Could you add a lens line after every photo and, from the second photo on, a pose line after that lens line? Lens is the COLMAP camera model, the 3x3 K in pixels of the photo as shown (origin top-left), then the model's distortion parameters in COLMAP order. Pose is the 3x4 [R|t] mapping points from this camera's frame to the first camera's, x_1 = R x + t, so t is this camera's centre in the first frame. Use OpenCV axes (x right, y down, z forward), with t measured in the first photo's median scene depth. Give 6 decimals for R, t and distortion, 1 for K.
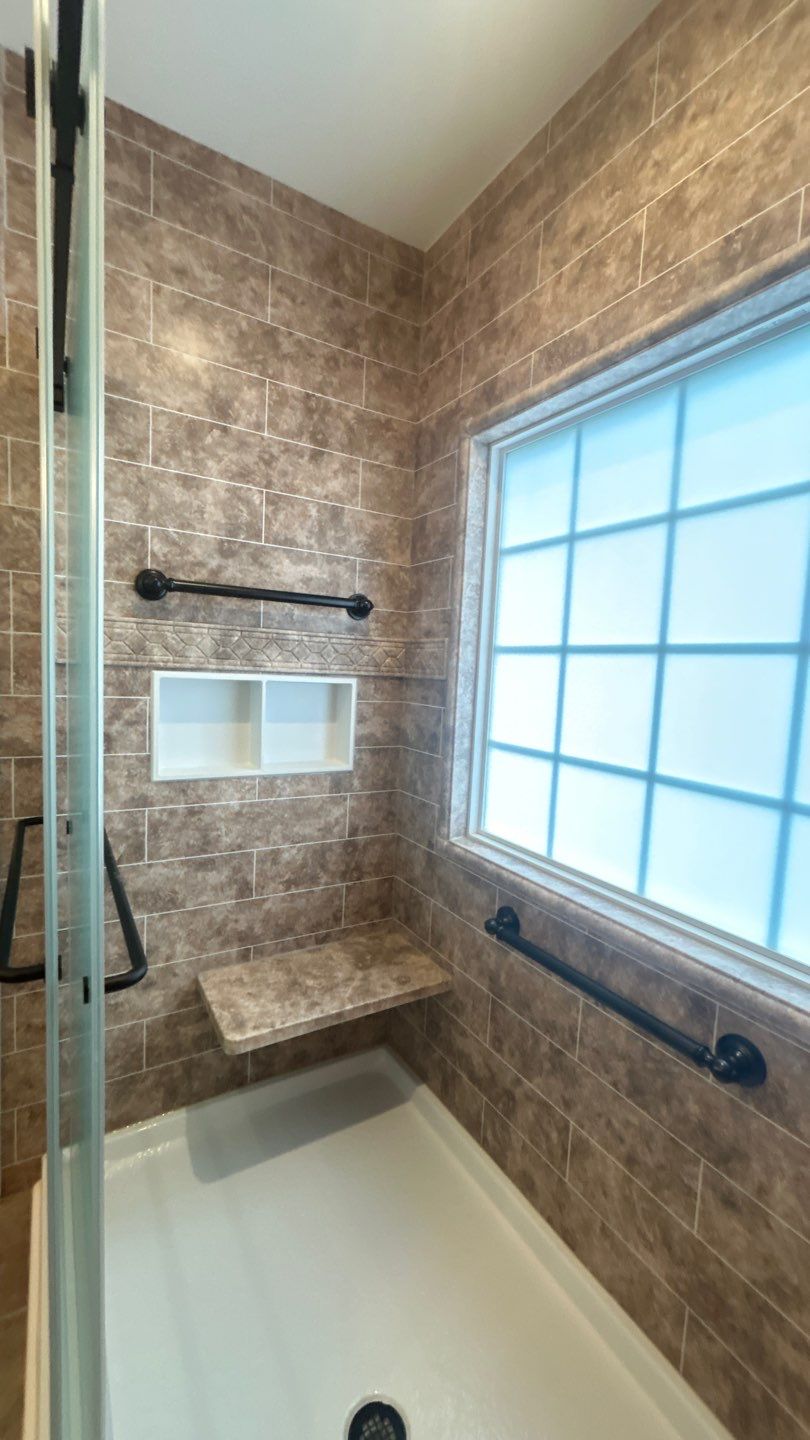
lens RADIAL K [[587.4, 0, 409.9], [0, 587.4, 721.7], [0, 0, 1]] dist [0.002605, 0.000088]
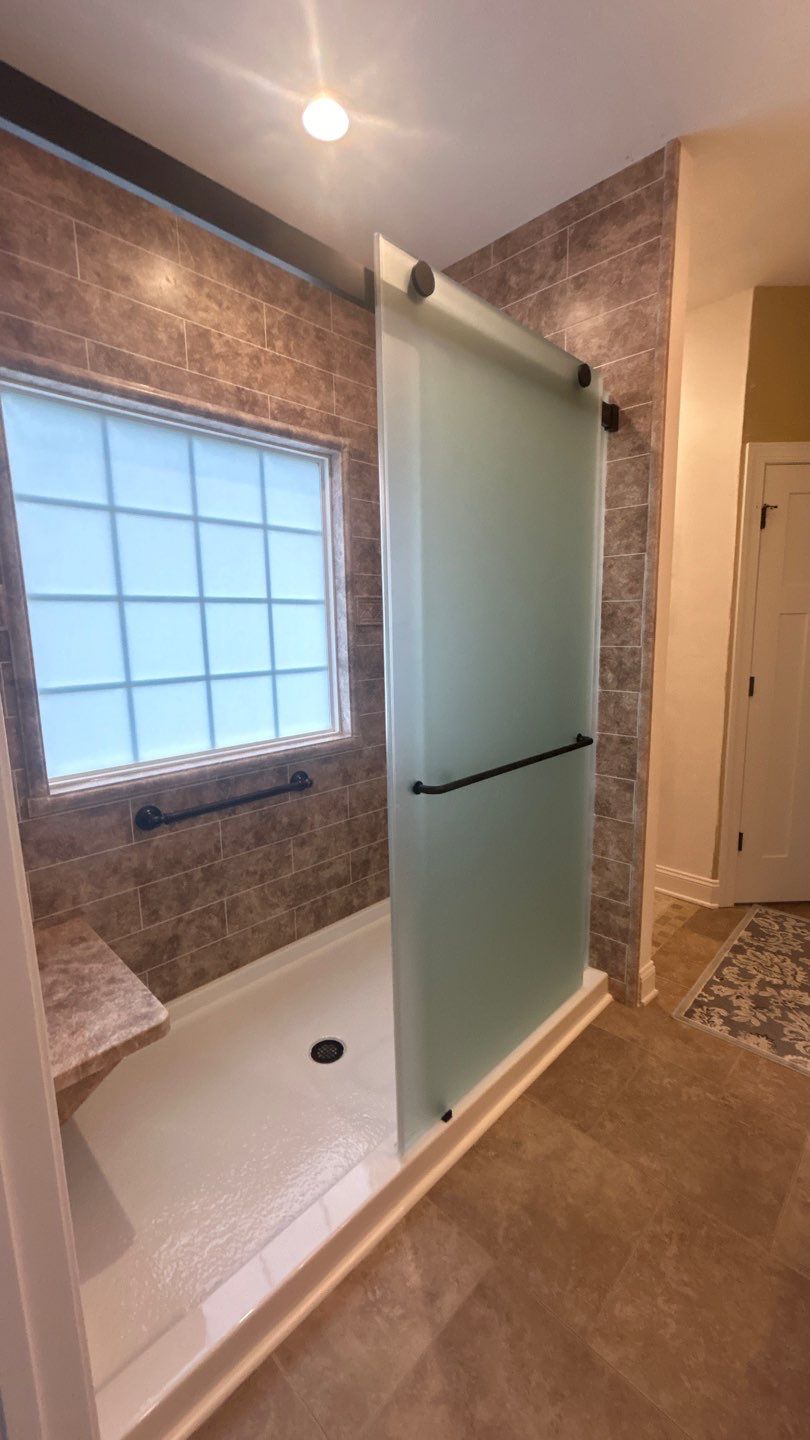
lens RADIAL K [[587.4, 0, 409.9], [0, 587.4, 721.7], [0, 0, 1]] dist [0.002605, 0.000088]
pose [[-0.256488, -0.199938, 0.945642, -1.170128], [0.094957, 0.968426, 0.230510, -0.100408], [-0.961872, 0.148919, -0.229404, 0.742871]]
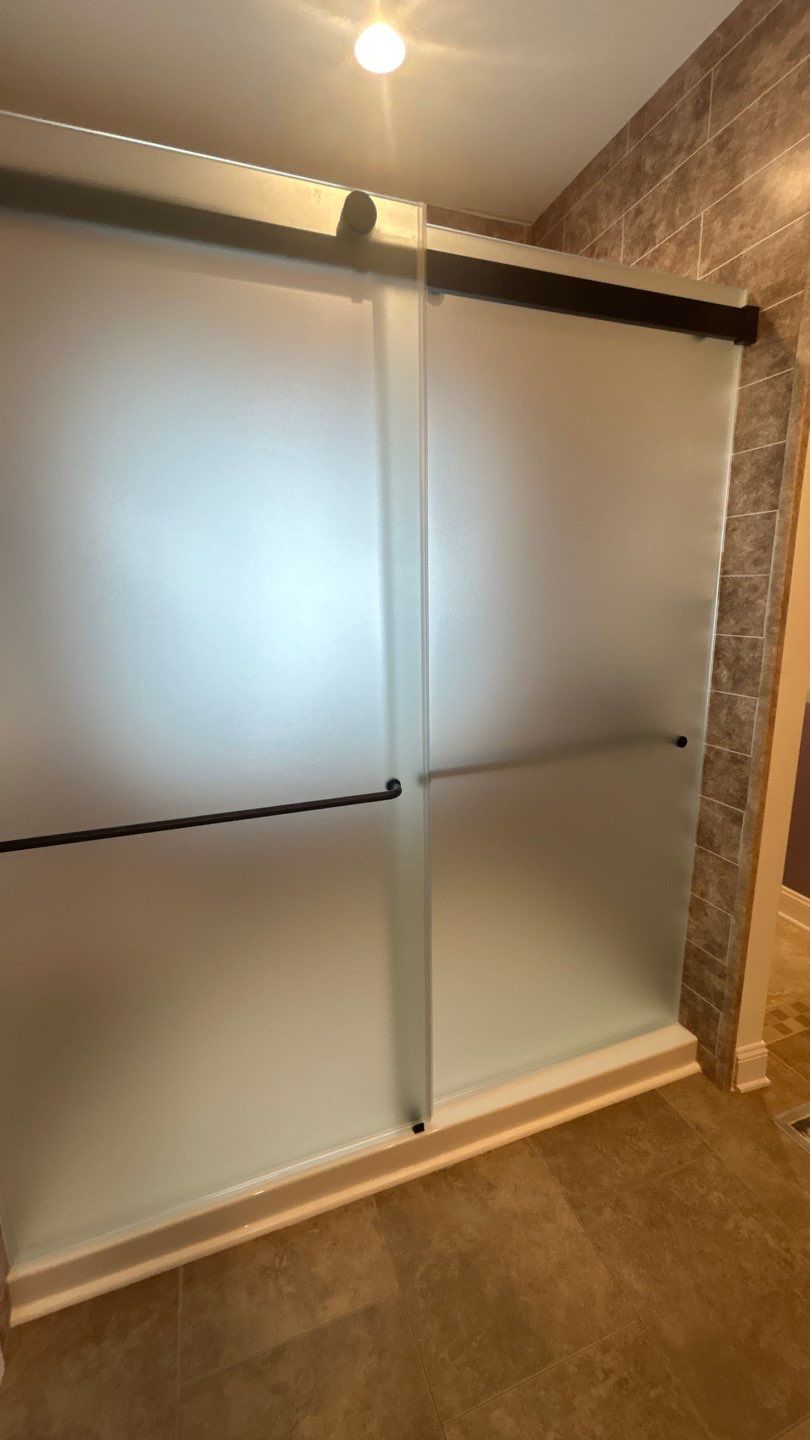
lens RADIAL K [[584.1, 0, 407.4], [0, 584.1, 720.8], [0, 0, 1]] dist [0.015806, -0.007103]
pose [[0.194655, -0.262448, 0.945109, -1.107134], [0.120317, 0.962652, 0.242539, -0.087308], [-0.973465, 0.066501, 0.218962, 0.293943]]
